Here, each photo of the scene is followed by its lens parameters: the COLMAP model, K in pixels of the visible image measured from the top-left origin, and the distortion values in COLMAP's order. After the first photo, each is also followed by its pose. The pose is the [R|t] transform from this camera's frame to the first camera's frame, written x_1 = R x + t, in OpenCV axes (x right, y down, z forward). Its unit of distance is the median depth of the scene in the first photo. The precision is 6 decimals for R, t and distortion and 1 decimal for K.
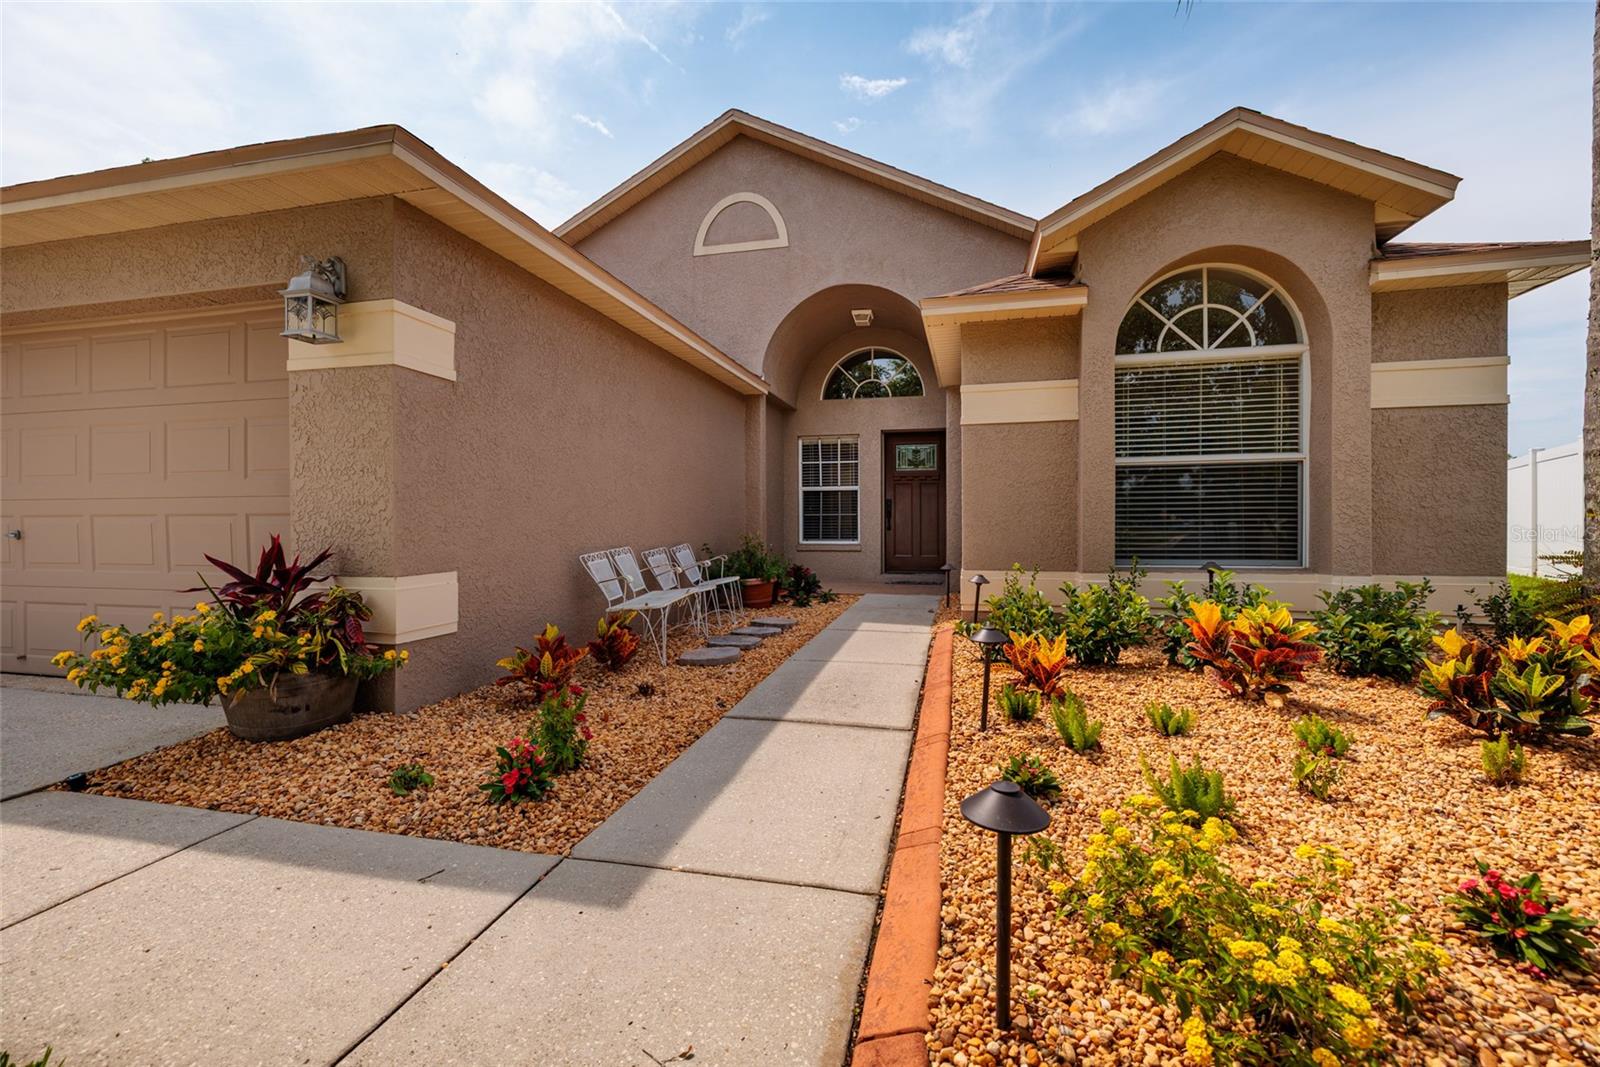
lens RADIAL K [[681.6, 0, 795.1], [0, 681.6, 532.5], [0, 0, 1]] dist [0.003599, -0.000934]
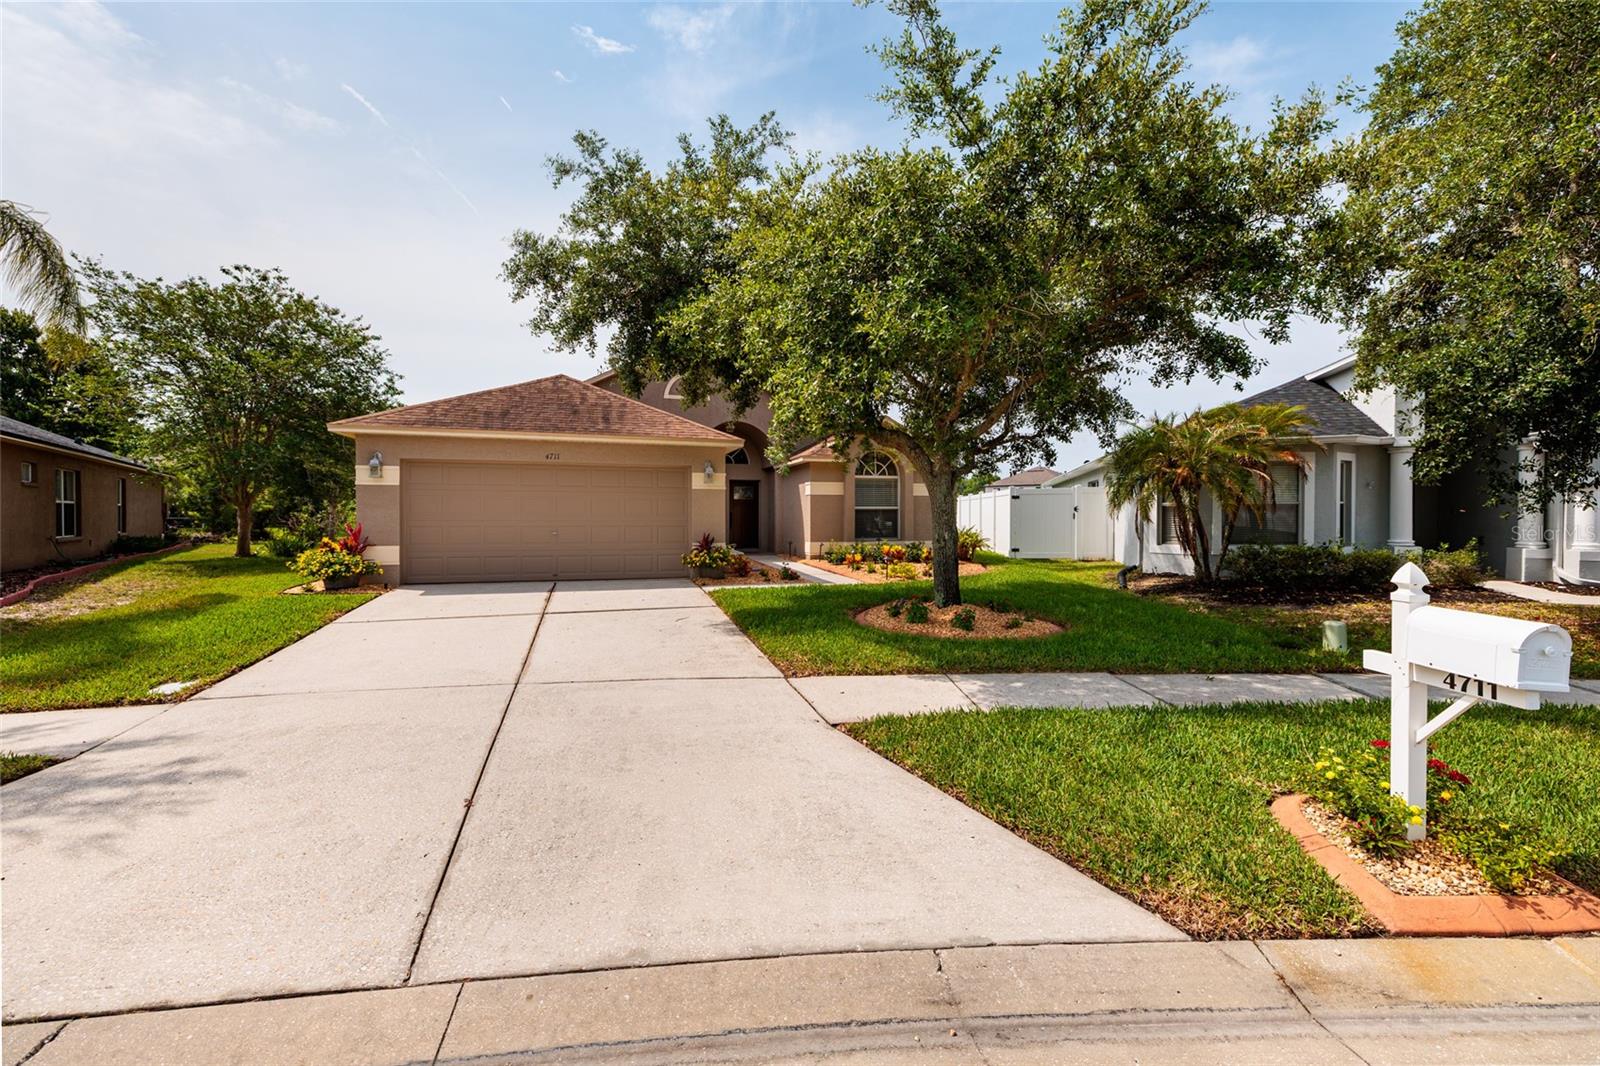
lens RADIAL K [[666.9, 0, 804.3], [0, 666.9, 528.0], [0, 0, 1]] dist [0.003009, -0.000230]
pose [[0.855795, -0.004653, 0.517294, -1.446270], [0.002545, 0.999985, 0.004785, -0.024404], [-0.517309, -0.002779, 0.855794, -1.687453]]
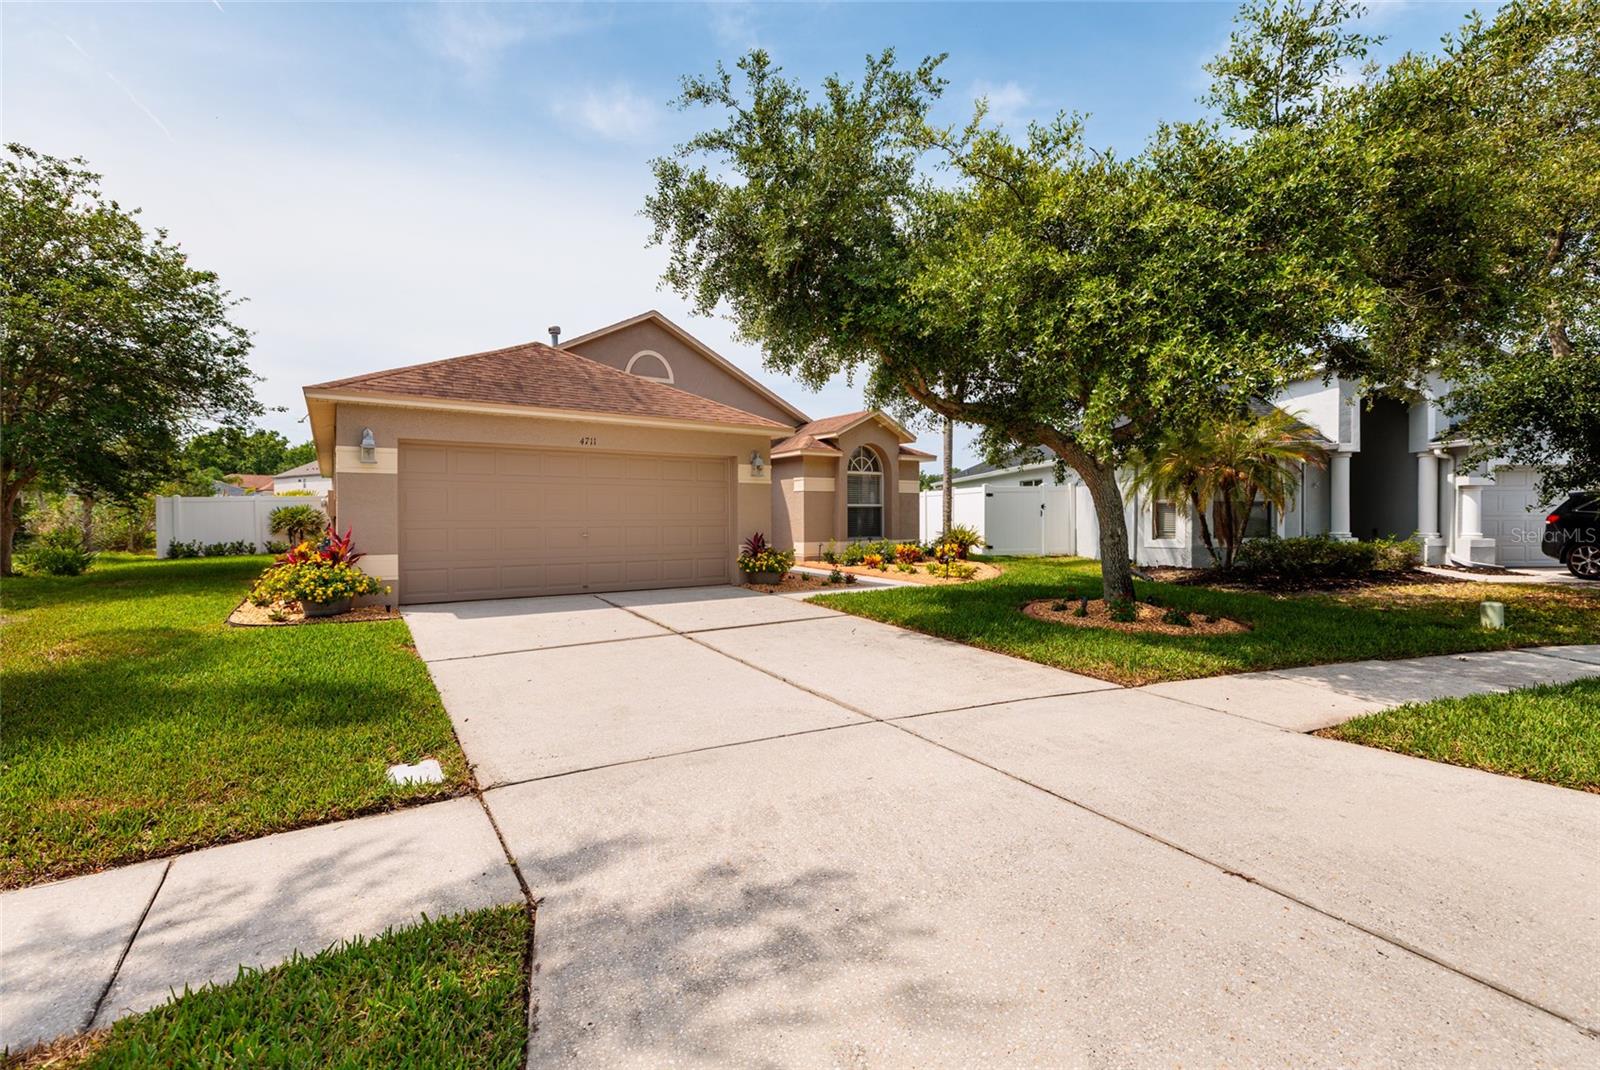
lens RADIAL K [[687.7, 0, 803.8], [0, 687.7, 531.9], [0, 0, 1]] dist [0.006067, 0.000437]
pose [[0.669696, -0.015718, 0.742469, -2.051281], [0.010583, 0.999876, 0.011621, -0.022826], [-0.742560, 0.000075, 0.669779, -0.998175]]
